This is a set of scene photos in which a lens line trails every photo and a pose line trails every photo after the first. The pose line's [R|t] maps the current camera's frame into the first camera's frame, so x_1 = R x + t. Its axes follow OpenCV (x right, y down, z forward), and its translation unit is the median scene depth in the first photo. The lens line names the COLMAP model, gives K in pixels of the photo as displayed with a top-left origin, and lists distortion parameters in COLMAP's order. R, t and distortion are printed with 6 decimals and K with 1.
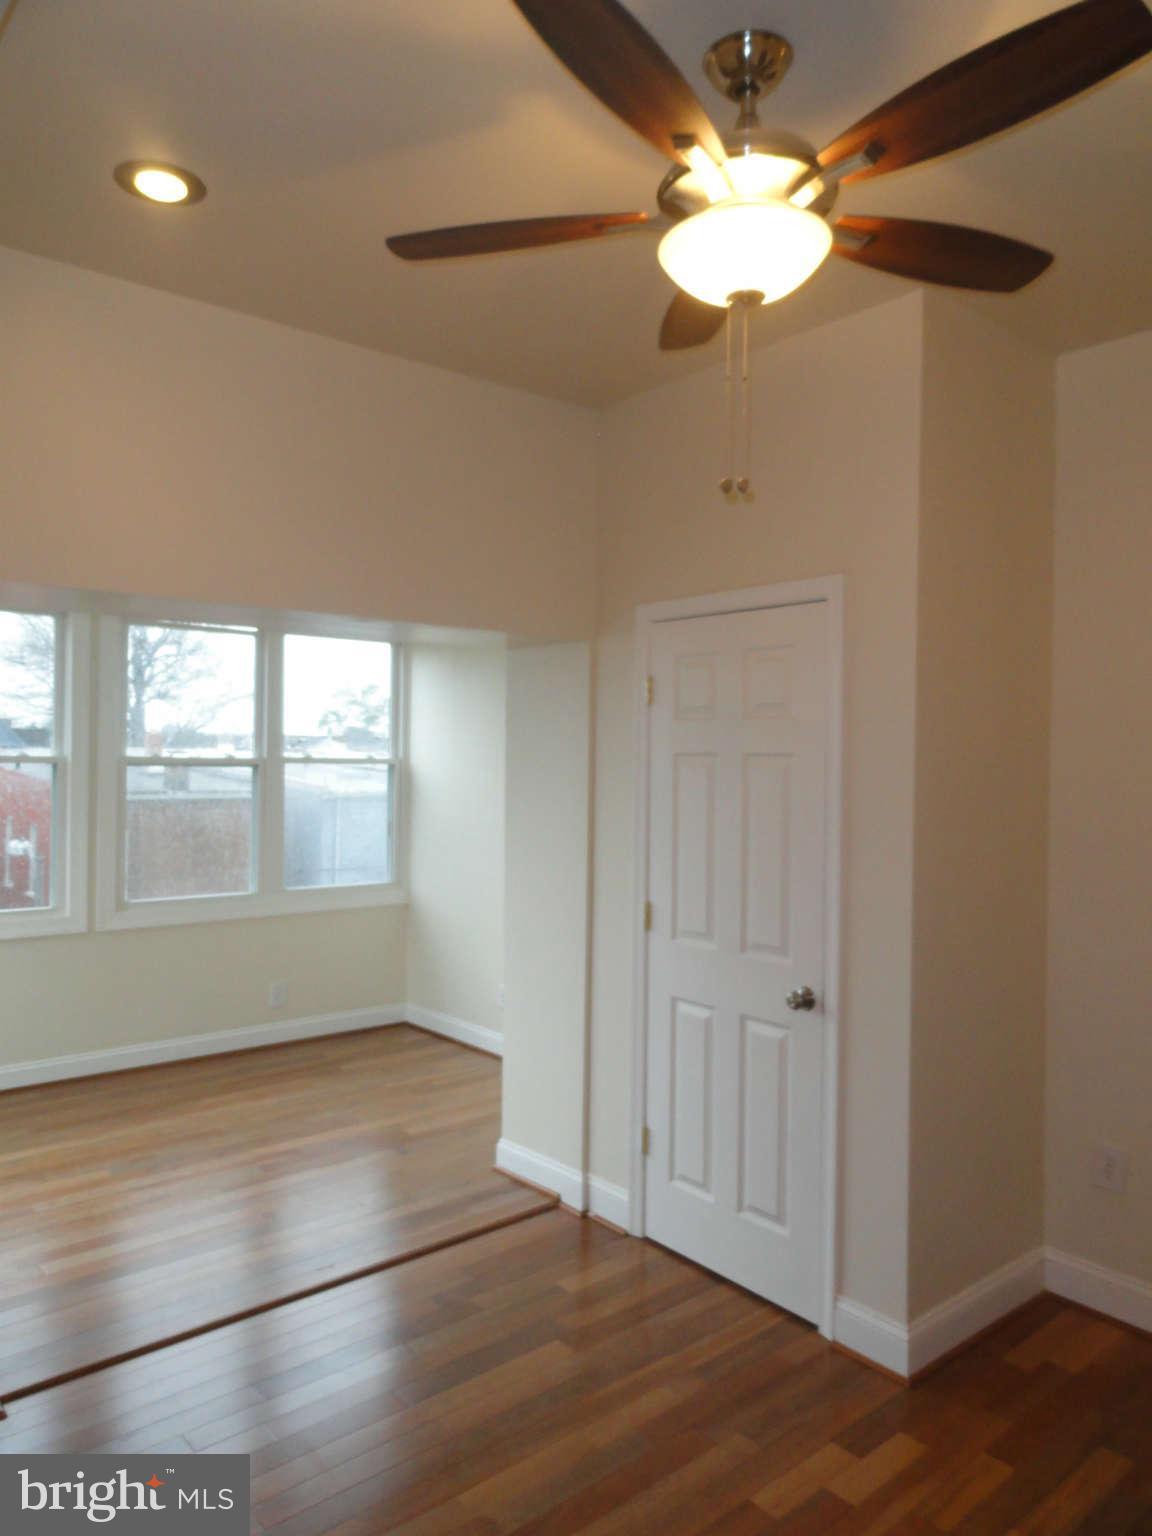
lens RADIAL K [[1069.8, 0, 576.0], [0, 1069.8, 768.0], [0, 0, 1]] dist [0.000961, 0.001185]
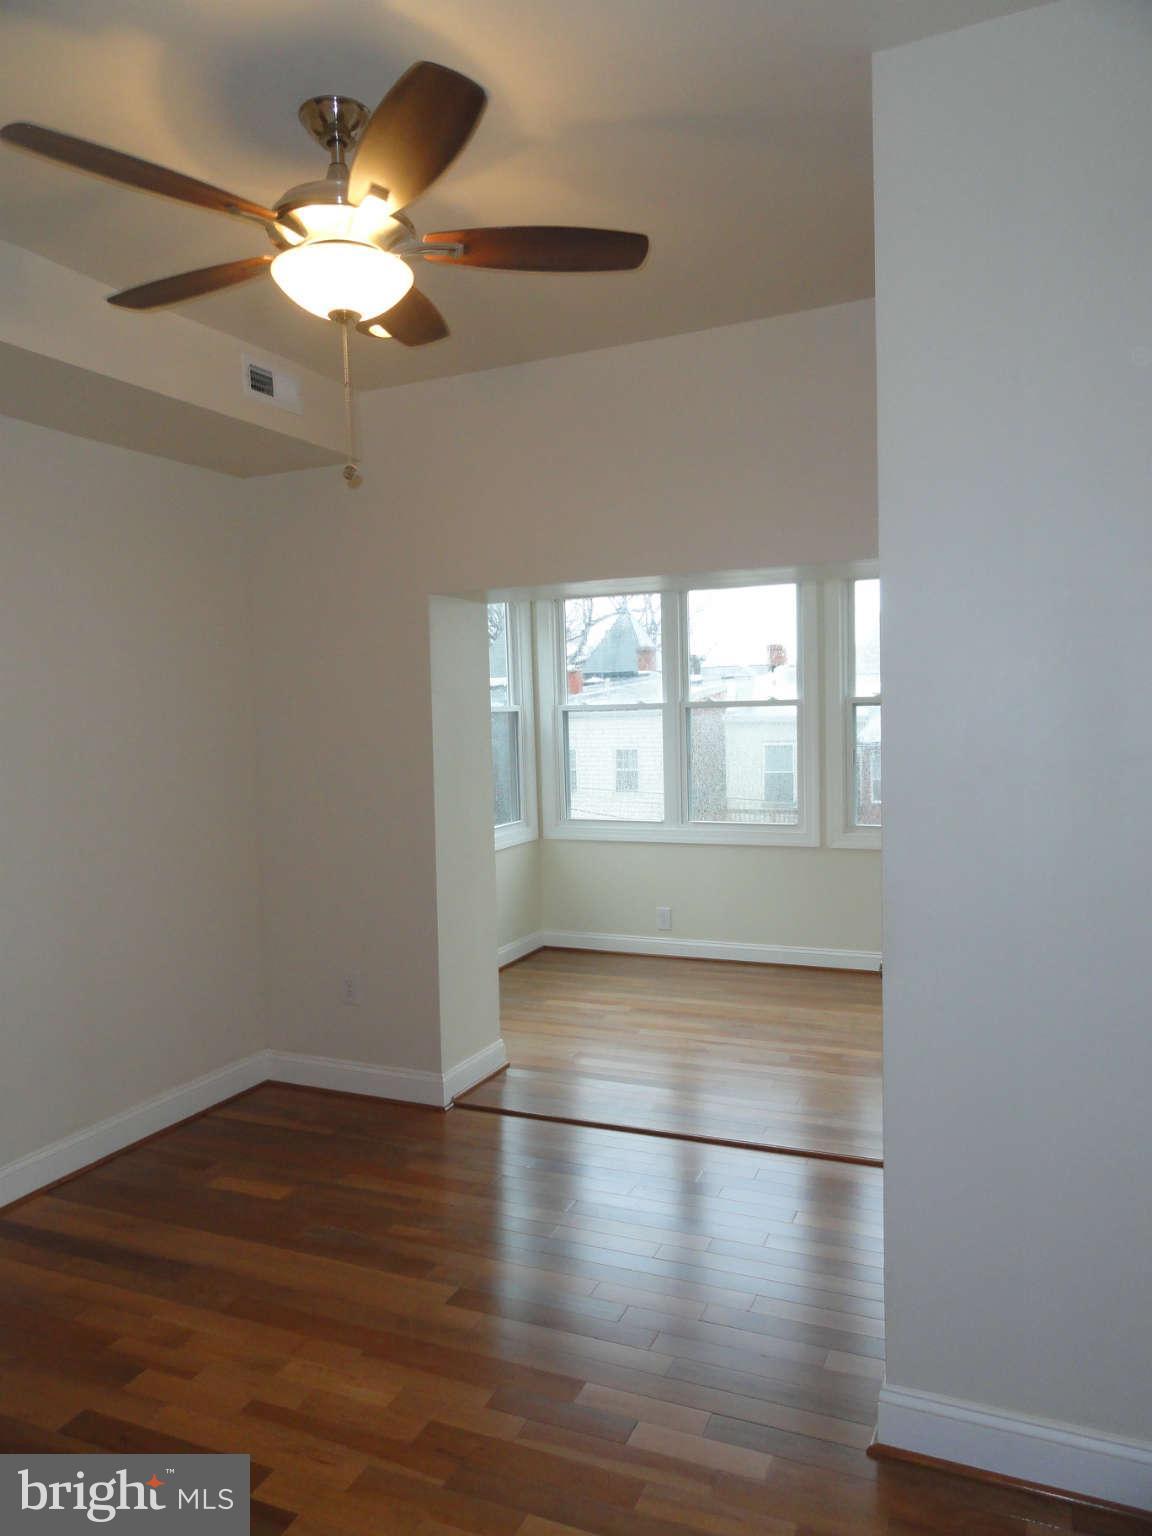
lens RADIAL K [[1069.8, 0, 576.0], [0, 1069.8, 768.0], [0, 0, 1]] dist [0.000961, 0.001185]
pose [[0.430295, 0.028582, -0.902236, 0.500639], [0.019535, 0.998970, 0.040963, 0.011500], [0.902477, -0.035251, 0.429294, 0.250386]]
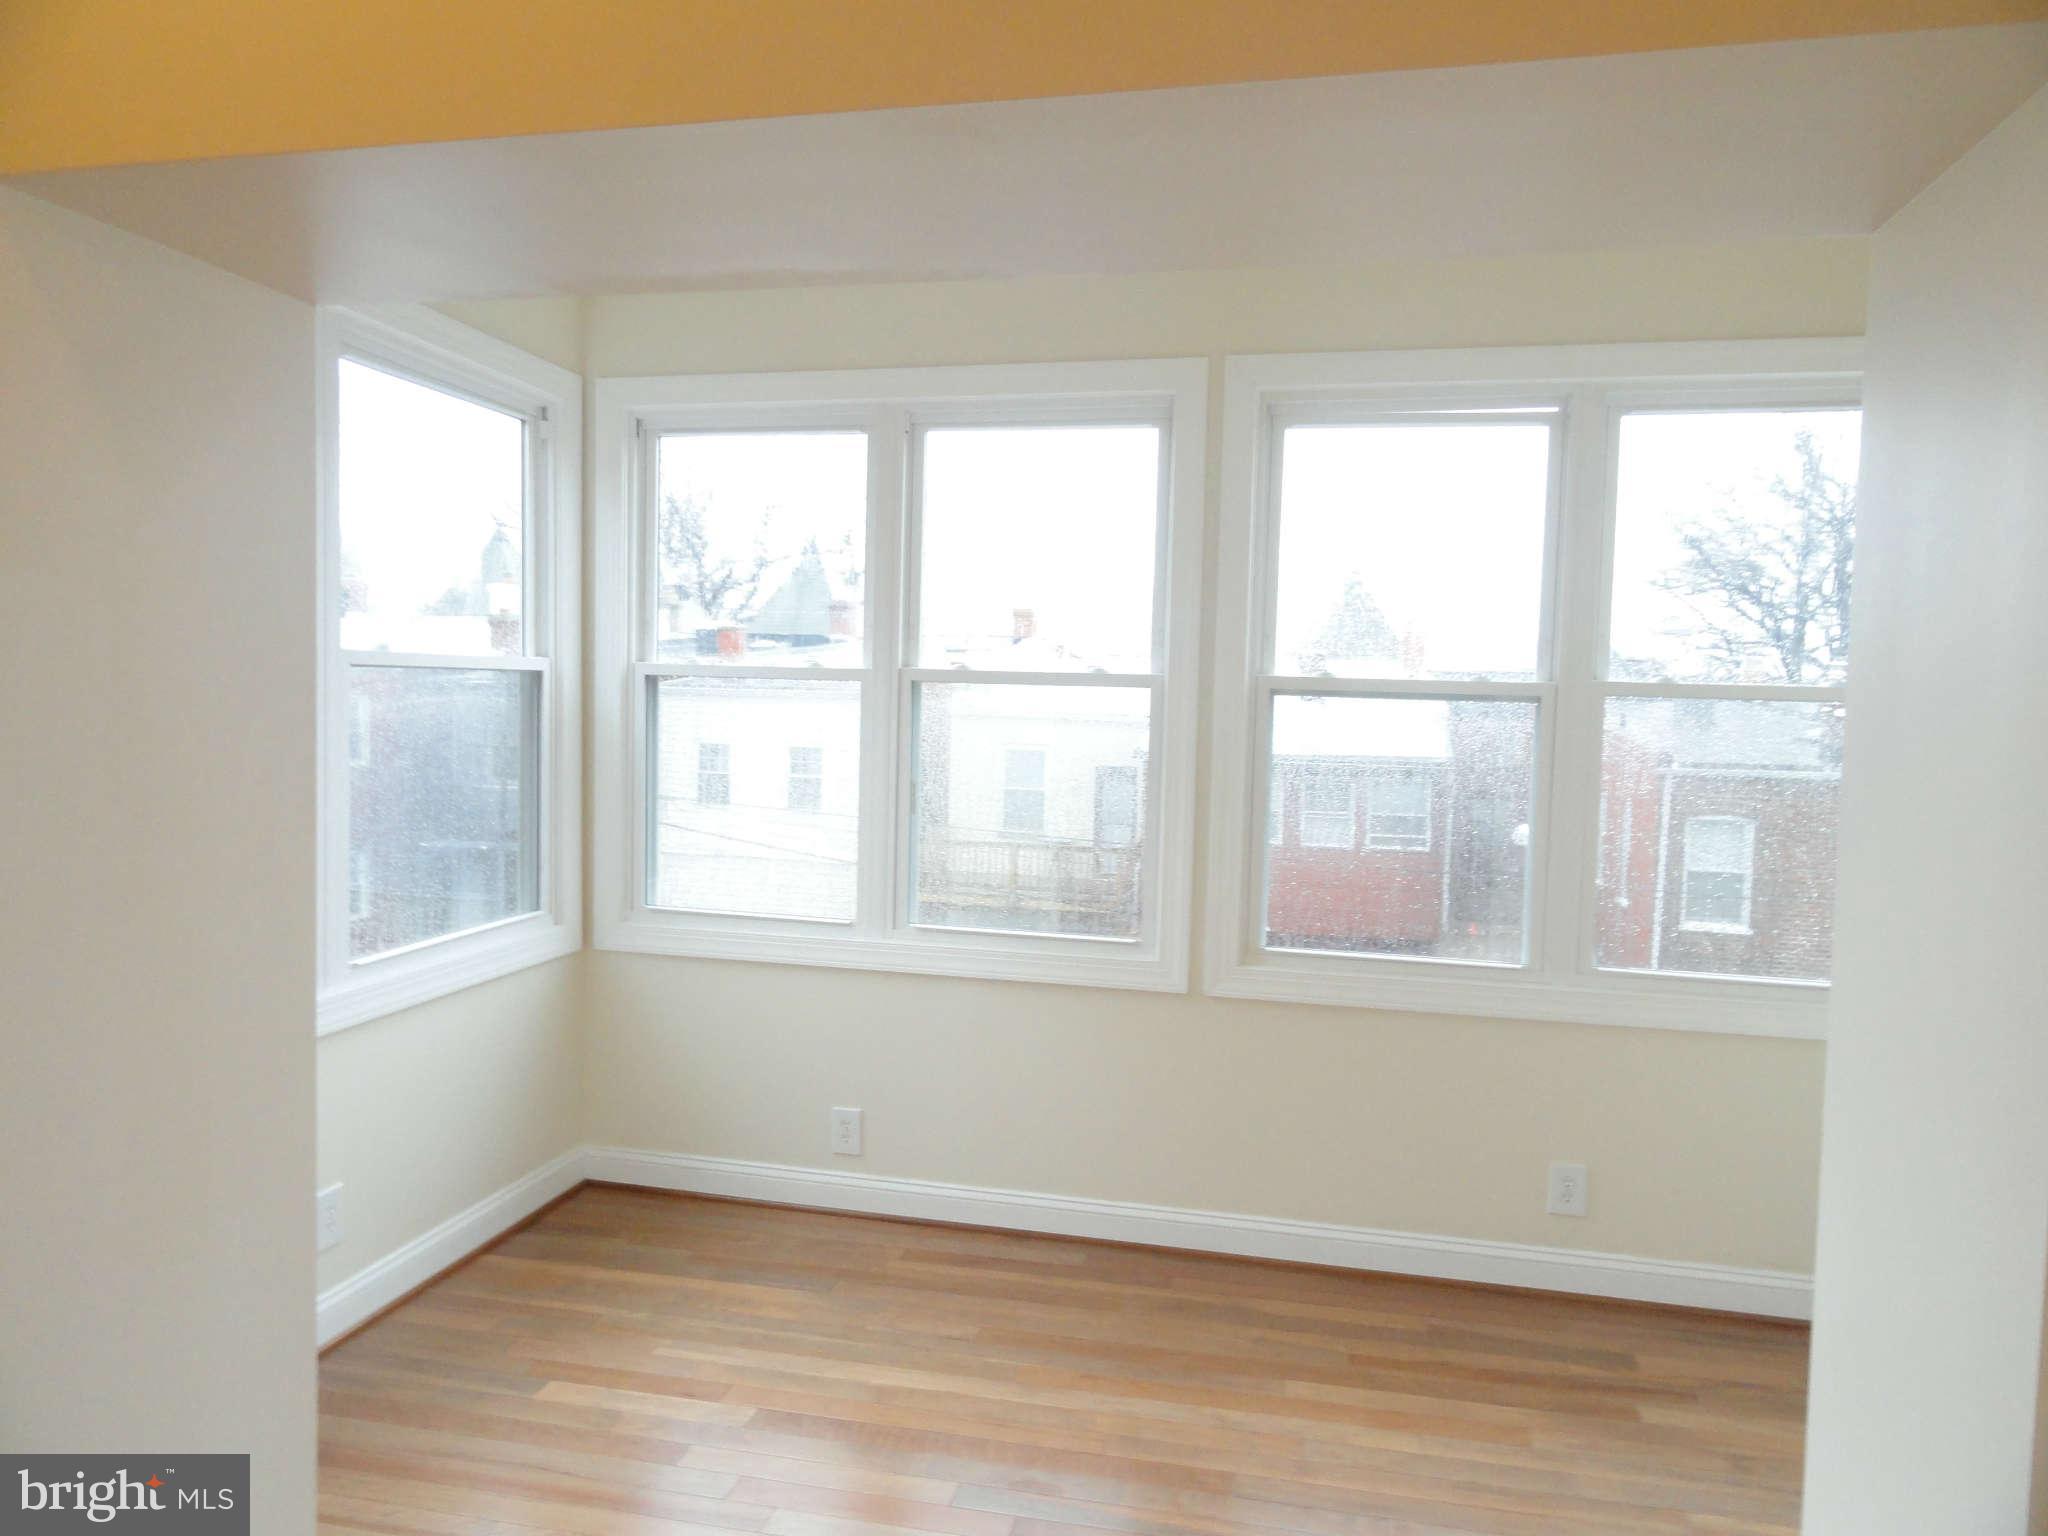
lens RADIAL K [[1426.4, 0, 1029.9], [0, 1426.4, 773.3], [0, 0, 1]] dist [0.000961, 0.001185]
pose [[0.599910, 0.049275, -0.798549, 0.078775], [-0.026776, 0.998779, 0.041515, 0.010980], [0.799619, -0.003523, 0.600497, 0.495347]]
